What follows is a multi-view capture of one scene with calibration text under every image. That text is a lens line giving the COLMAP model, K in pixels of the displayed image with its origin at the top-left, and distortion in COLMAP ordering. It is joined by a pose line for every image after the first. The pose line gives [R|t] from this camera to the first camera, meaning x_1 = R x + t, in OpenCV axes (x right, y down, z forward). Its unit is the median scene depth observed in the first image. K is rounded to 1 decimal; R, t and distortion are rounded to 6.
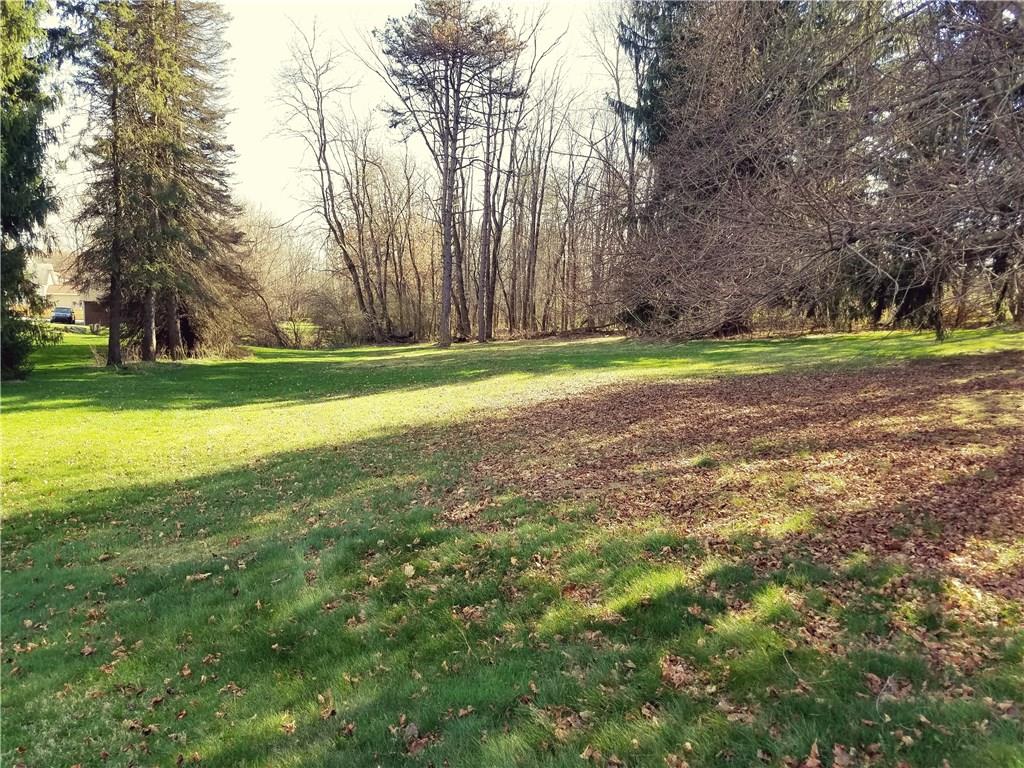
lens RADIAL K [[791.5, 0, 531.1], [0, 791.5, 397.8], [0, 0, 1]] dist [0.076656, -0.138281]
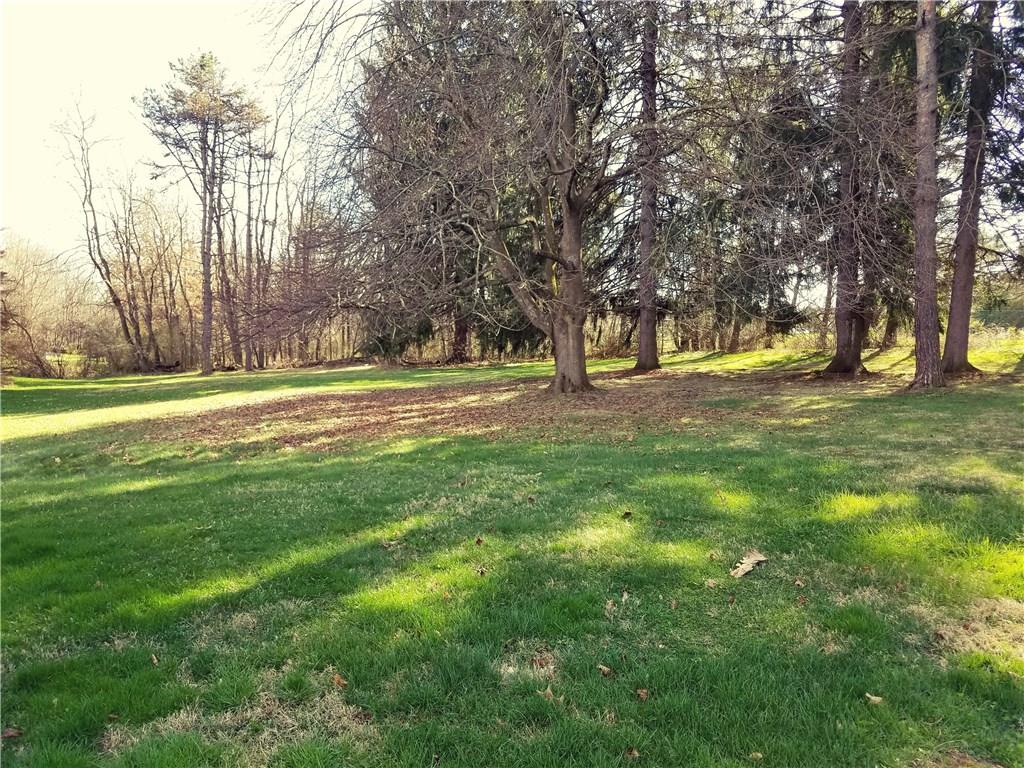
lens RADIAL K [[791.5, 0, 514.4], [0, 791.5, 389.3], [0, 0, 1]] dist [0.076656, -0.138281]
pose [[0.976916, -0.013376, 0.213205, 0.086101], [0.024118, 0.998563, -0.047866, 0.022975], [-0.212259, 0.051903, 0.975834, -0.204309]]
